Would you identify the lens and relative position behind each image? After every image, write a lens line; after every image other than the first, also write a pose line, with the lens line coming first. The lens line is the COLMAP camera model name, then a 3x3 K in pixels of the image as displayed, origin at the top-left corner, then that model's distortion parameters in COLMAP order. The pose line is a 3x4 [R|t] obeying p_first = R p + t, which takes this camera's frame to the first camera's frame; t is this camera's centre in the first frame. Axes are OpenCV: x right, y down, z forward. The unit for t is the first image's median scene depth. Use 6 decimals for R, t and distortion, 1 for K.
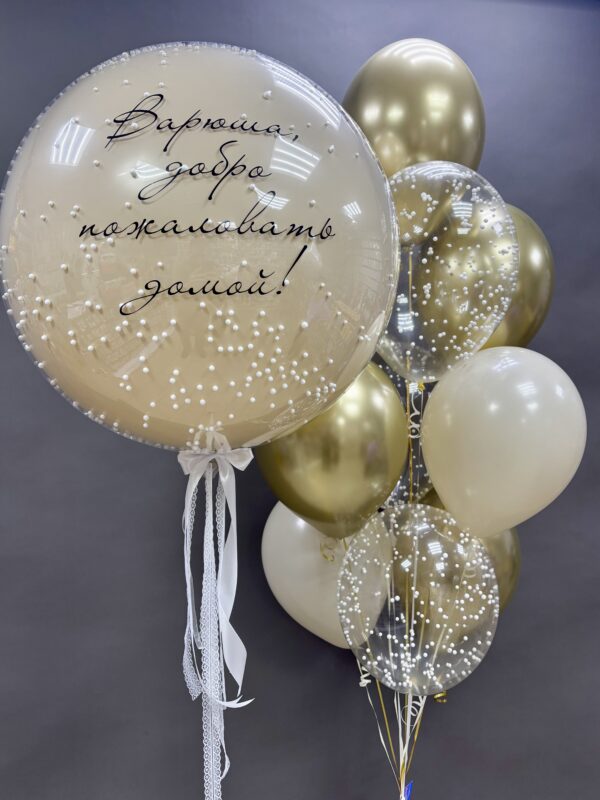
lens RADIAL K [[656.3, 0, 300.0], [0, 656.3, 400.0], [0, 0, 1]] dist [0.037157, -0.008801]
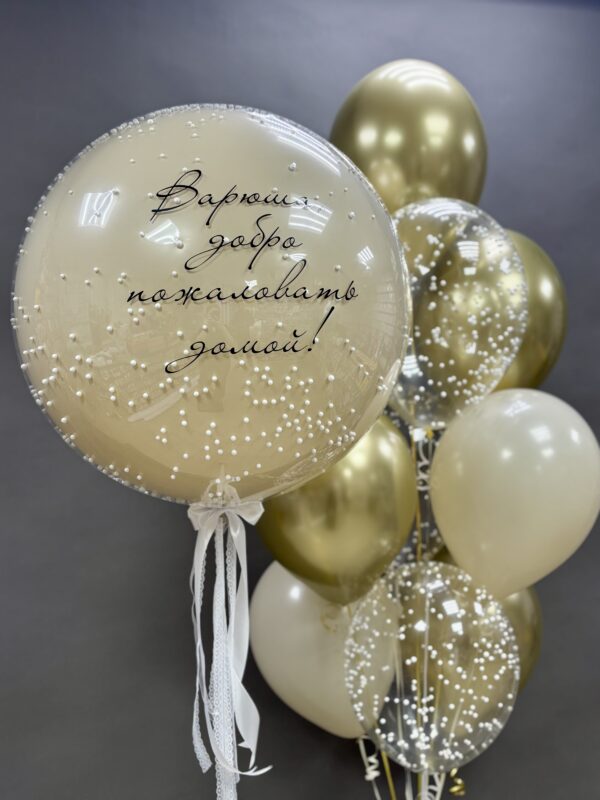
lens RADIAL K [[1016.3, 0, 300.0], [0, 1016.3, 400.0], [0, 0, 1]] dist [0.278116, -1.245189]
pose [[0.995769, -0.016744, 0.090349, -0.151937], [0.021603, 0.998357, -0.053077, 0.006365], [-0.089311, 0.054804, 0.994495, -0.504466]]
